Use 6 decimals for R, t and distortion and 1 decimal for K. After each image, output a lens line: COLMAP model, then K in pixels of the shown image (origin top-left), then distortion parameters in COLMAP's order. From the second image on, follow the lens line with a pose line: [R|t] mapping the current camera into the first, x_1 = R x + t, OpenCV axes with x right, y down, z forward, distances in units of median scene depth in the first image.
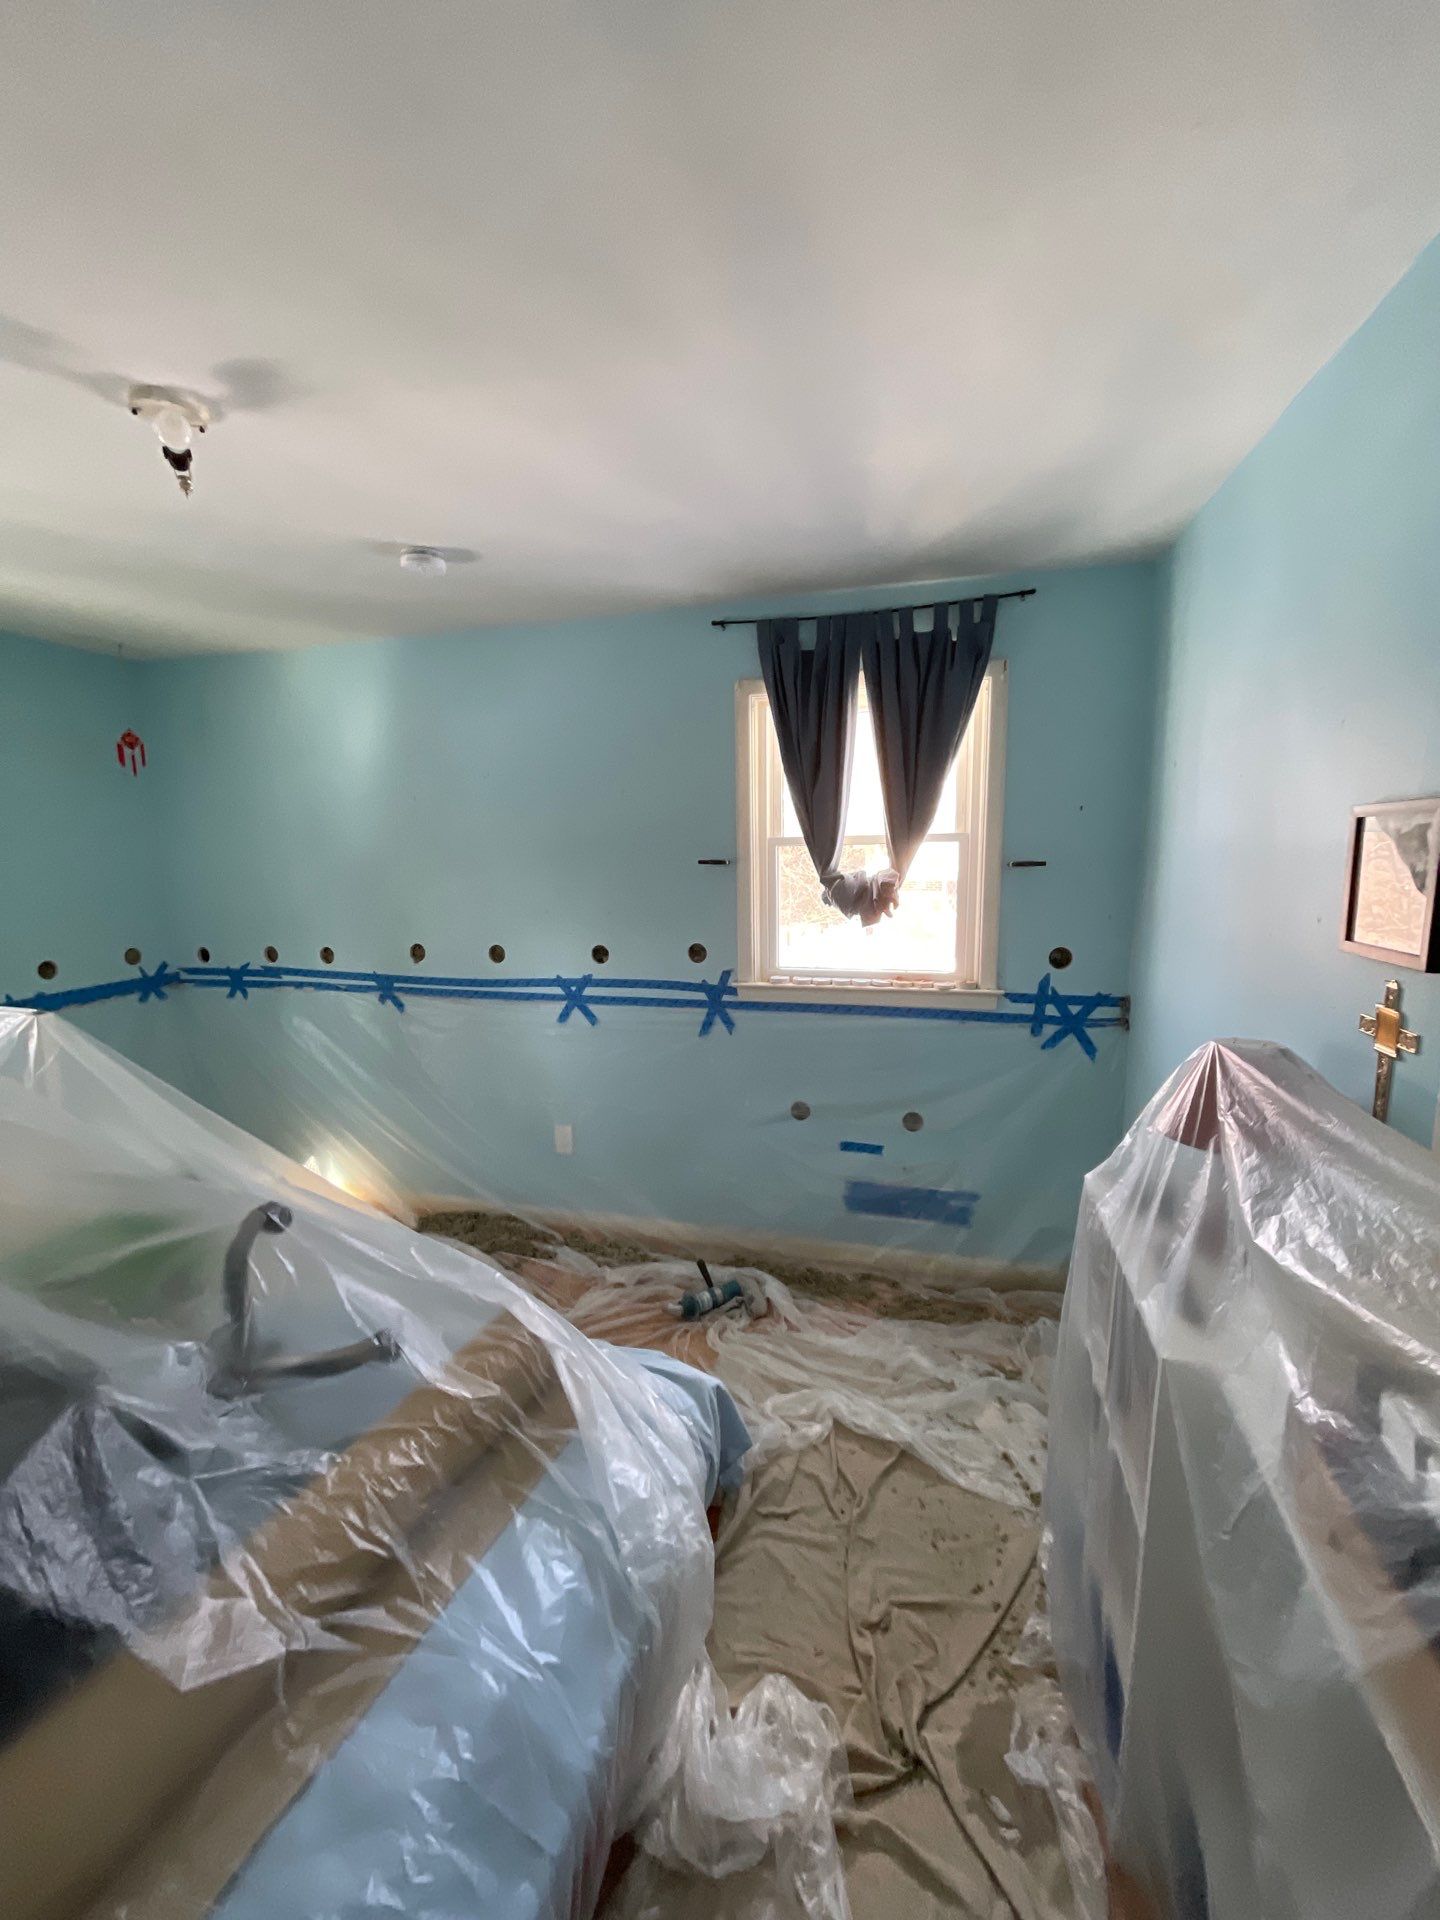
lens RADIAL K [[763.3, 0, 711.3], [0, 763.3, 965.9], [0, 0, 1]] dist [-0.008827, 0.000583]
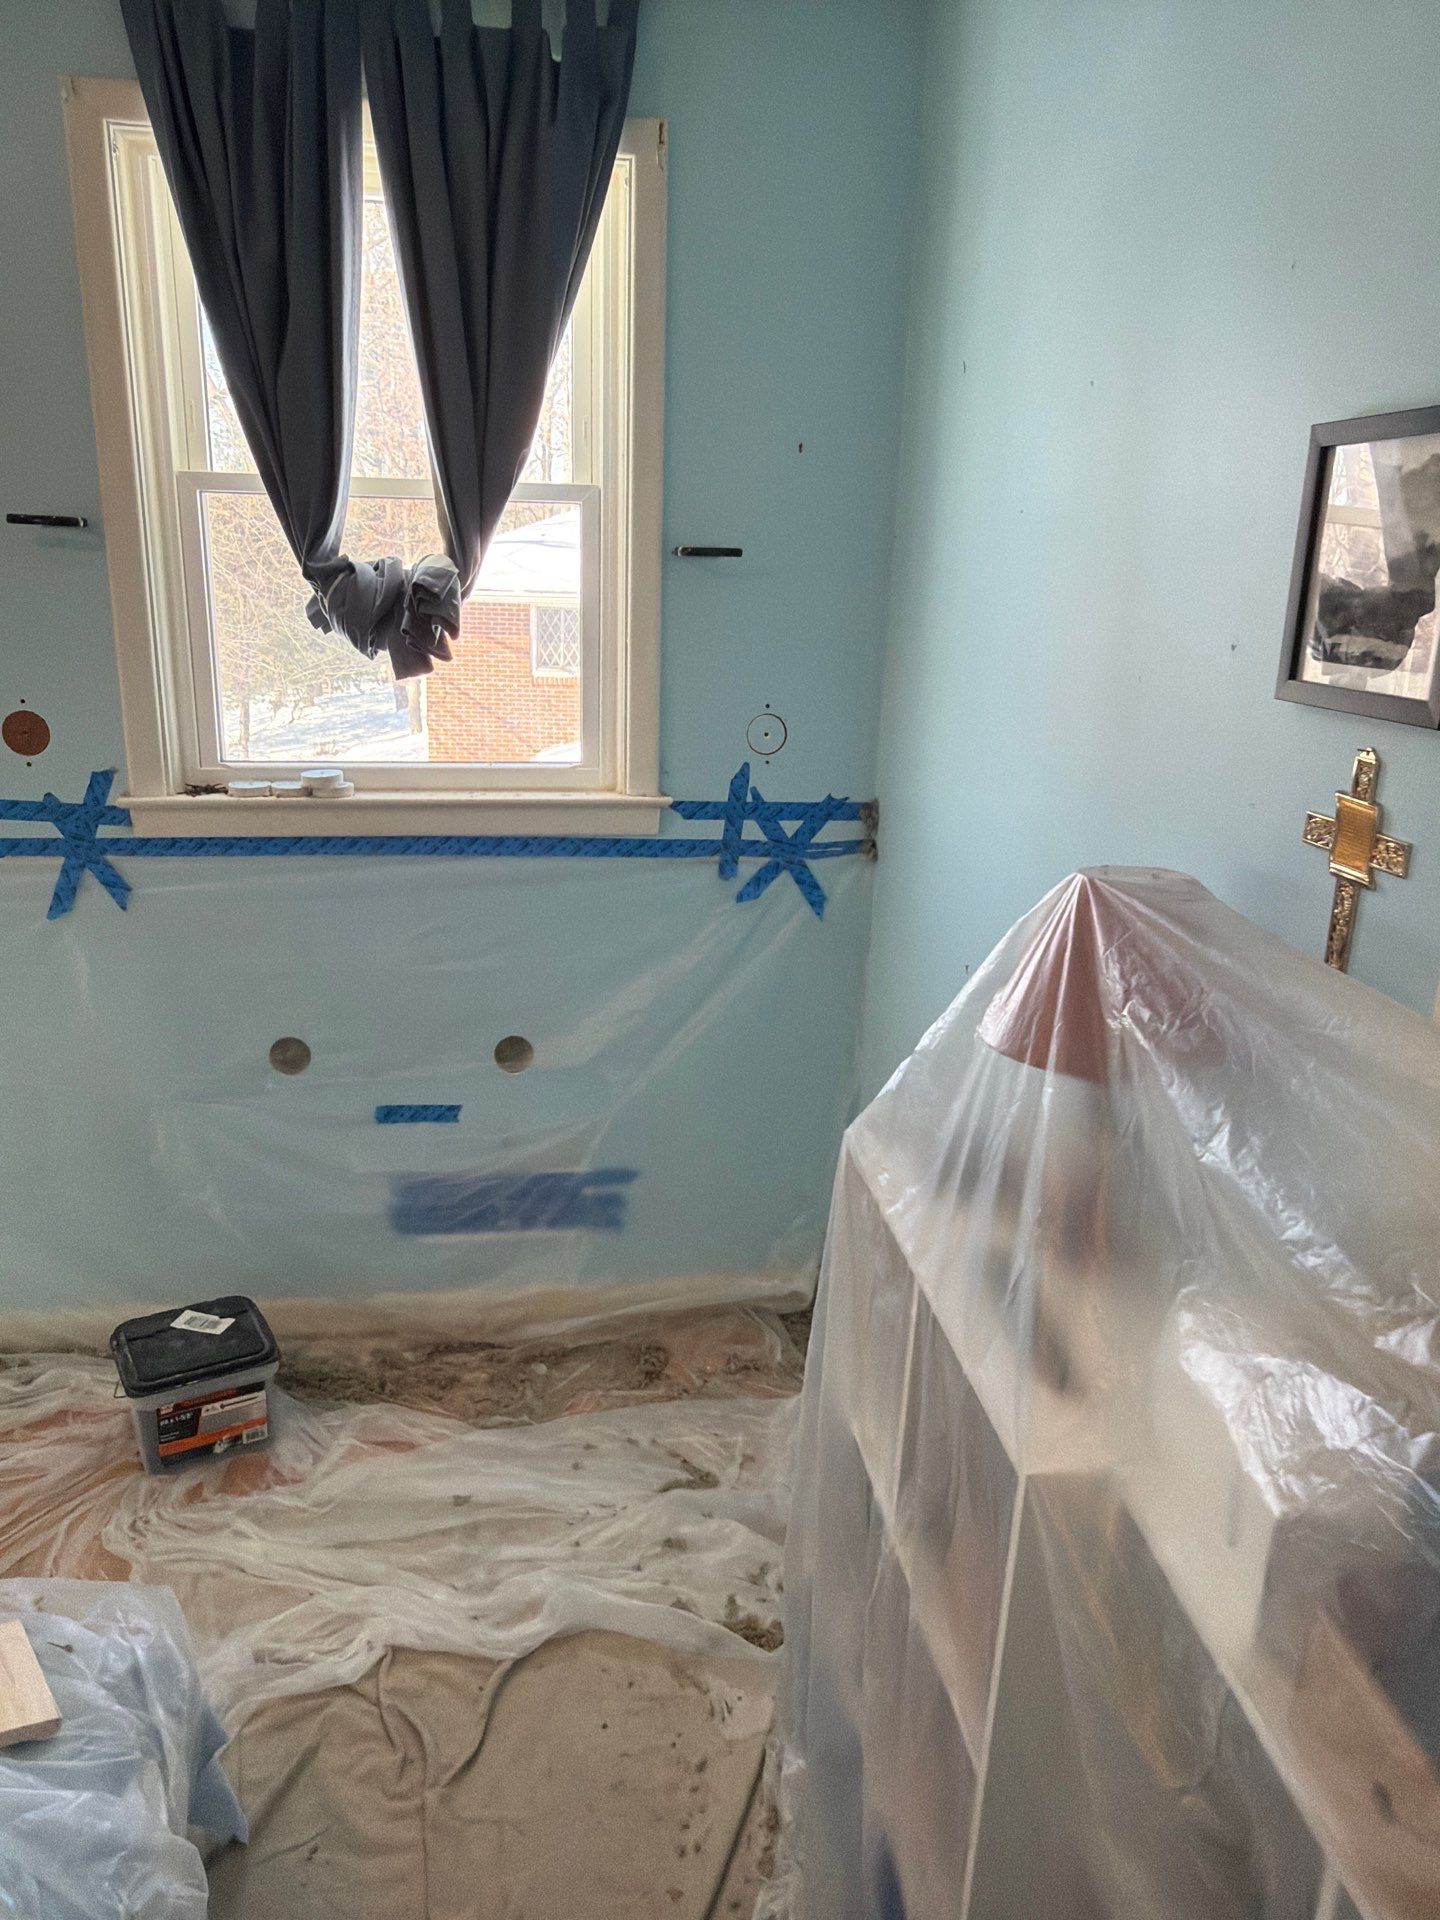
lens RADIAL K [[1384.9, 0, 709.8], [0, 1384.9, 952.9], [0, 0, 1]] dist [0.010905, -0.003362]
pose [[0.912718, -0.074897, 0.401667, 0.011084], [0.020320, 0.990160, 0.138456, 0.006730], [-0.408084, -0.118210, 0.905259, 0.098806]]
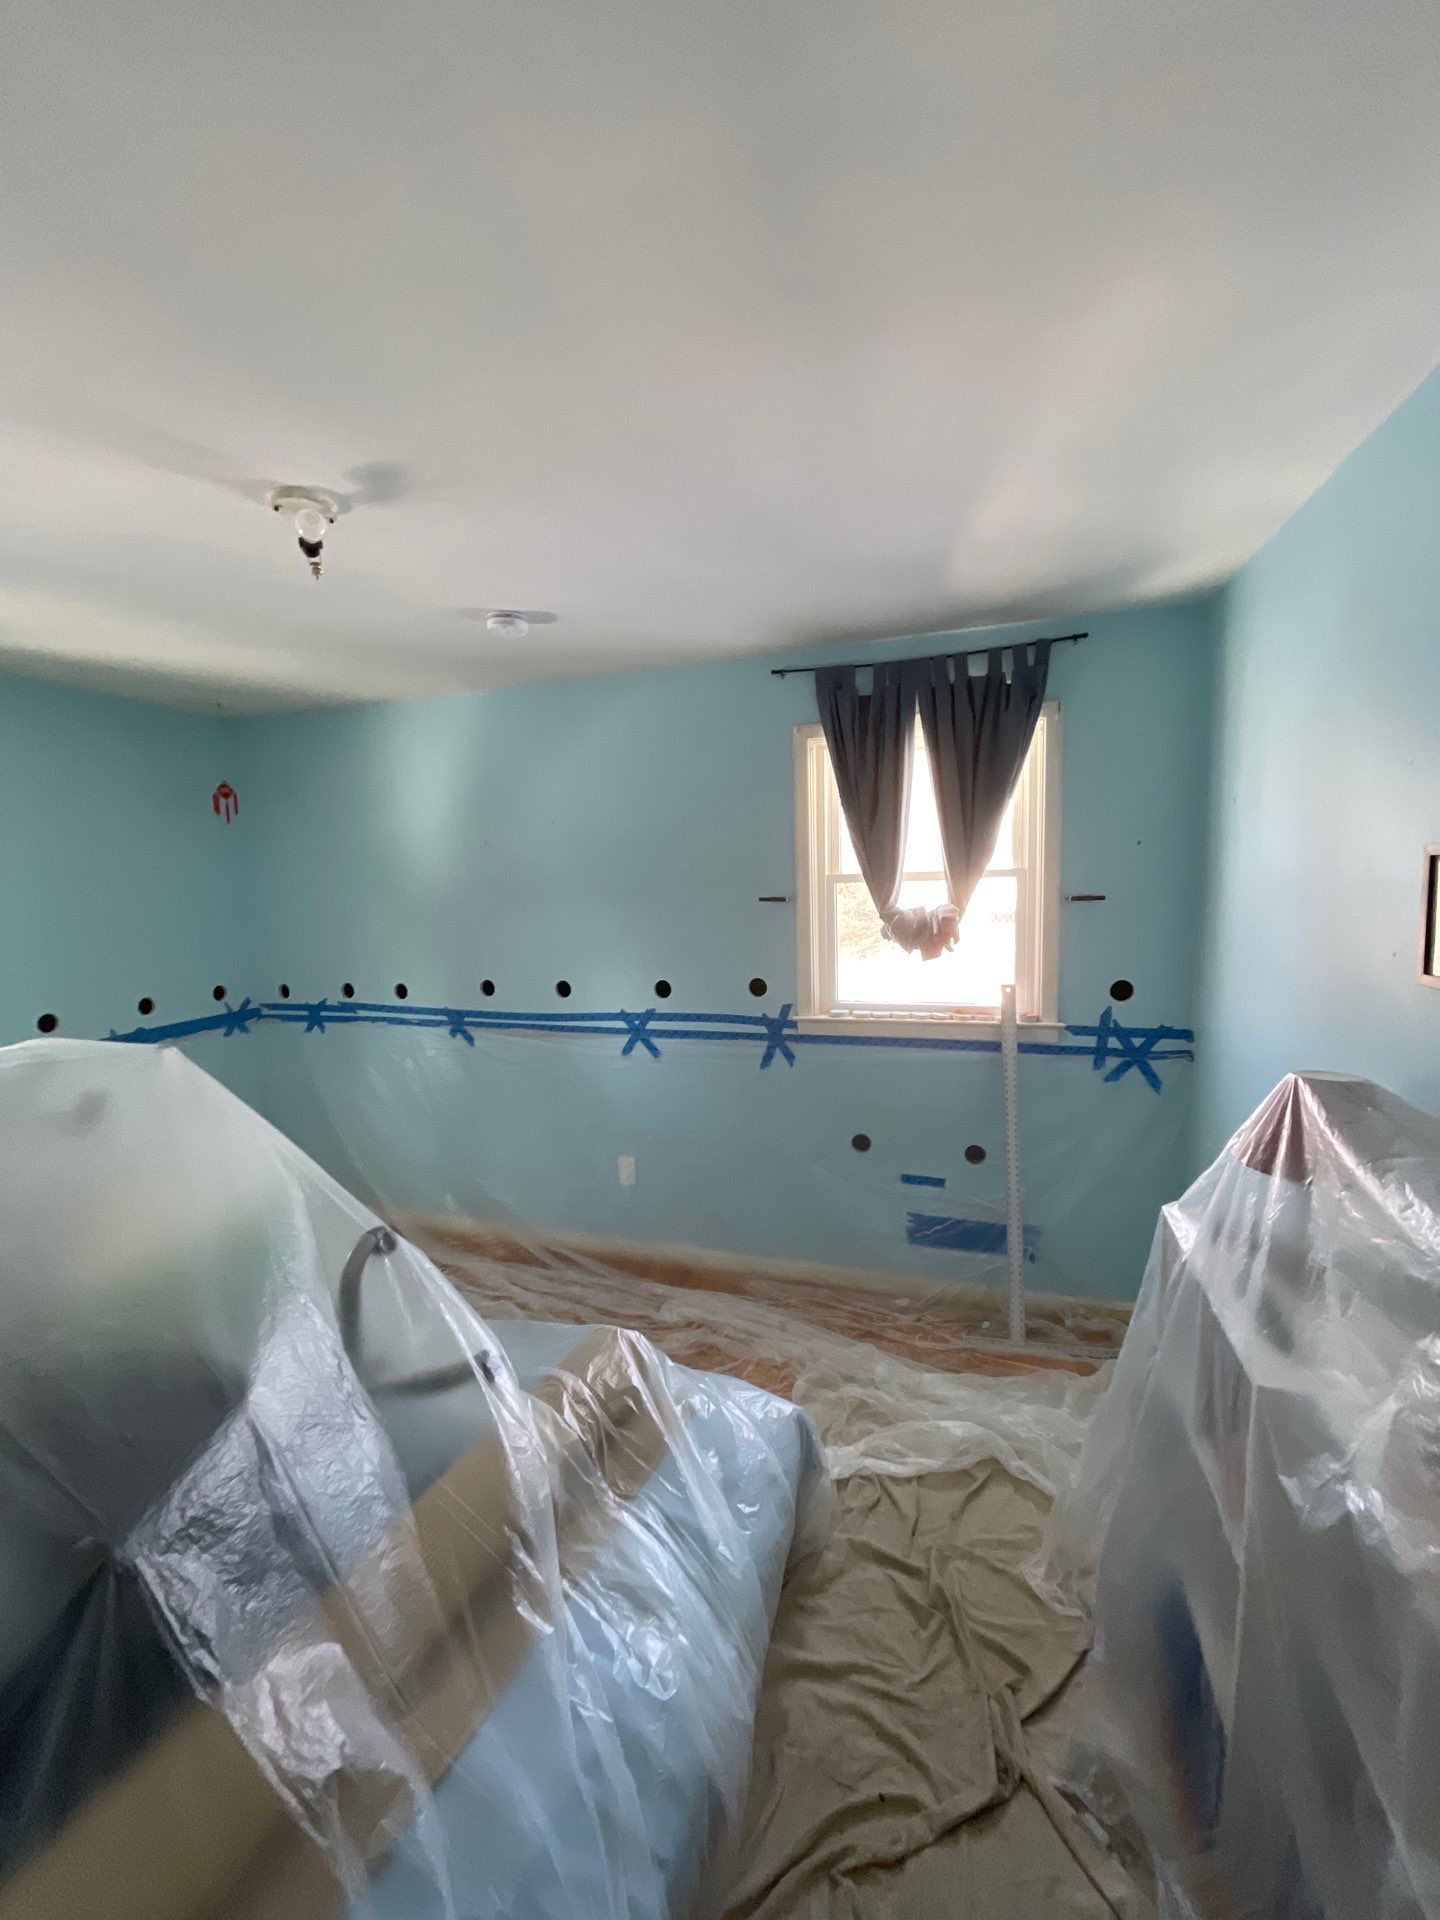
lens RADIAL K [[763.3, 0, 713.2], [0, 763.3, 963.9], [0, 0, 1]] dist [-0.008827, 0.000583]
pose [[0.998871, -0.006740, -0.047014, -0.032684], [0.004624, 0.998978, -0.044956, -0.002738], [0.047269, 0.044688, 0.997882, -0.029576]]
